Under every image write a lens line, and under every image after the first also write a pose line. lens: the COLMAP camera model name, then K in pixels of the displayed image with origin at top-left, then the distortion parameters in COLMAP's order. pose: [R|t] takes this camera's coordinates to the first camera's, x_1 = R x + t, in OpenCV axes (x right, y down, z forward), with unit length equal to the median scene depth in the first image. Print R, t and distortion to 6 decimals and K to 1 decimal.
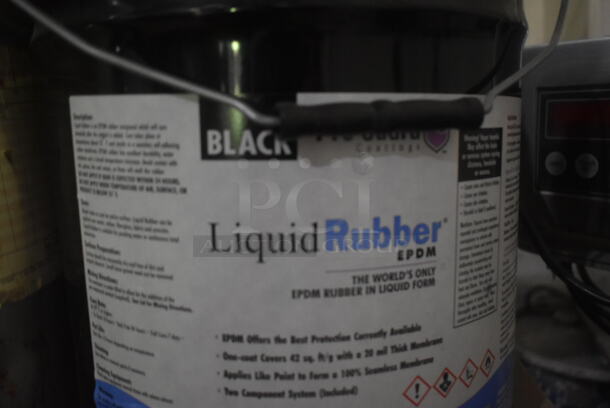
lens RADIAL K [[589.2, 0, 305.6], [0, 589.2, 203.6], [0, 0, 1]] dist [-0.005726, 0.000000]
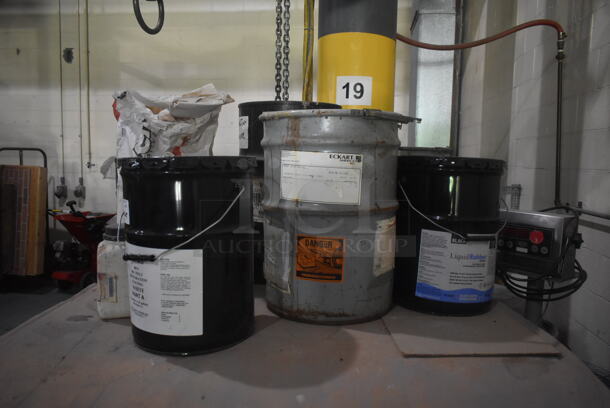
lens RADIAL K [[483.4, 0, 304.1], [0, 483.4, 205.0], [0, 0, 1]] dist [0.004144, 0.001119]
pose [[0.995363, 0.071248, 0.064625, -1.943284], [-0.066565, 0.995185, -0.071939, -0.003616], [-0.069439, 0.067304, 0.995313, -3.729173]]
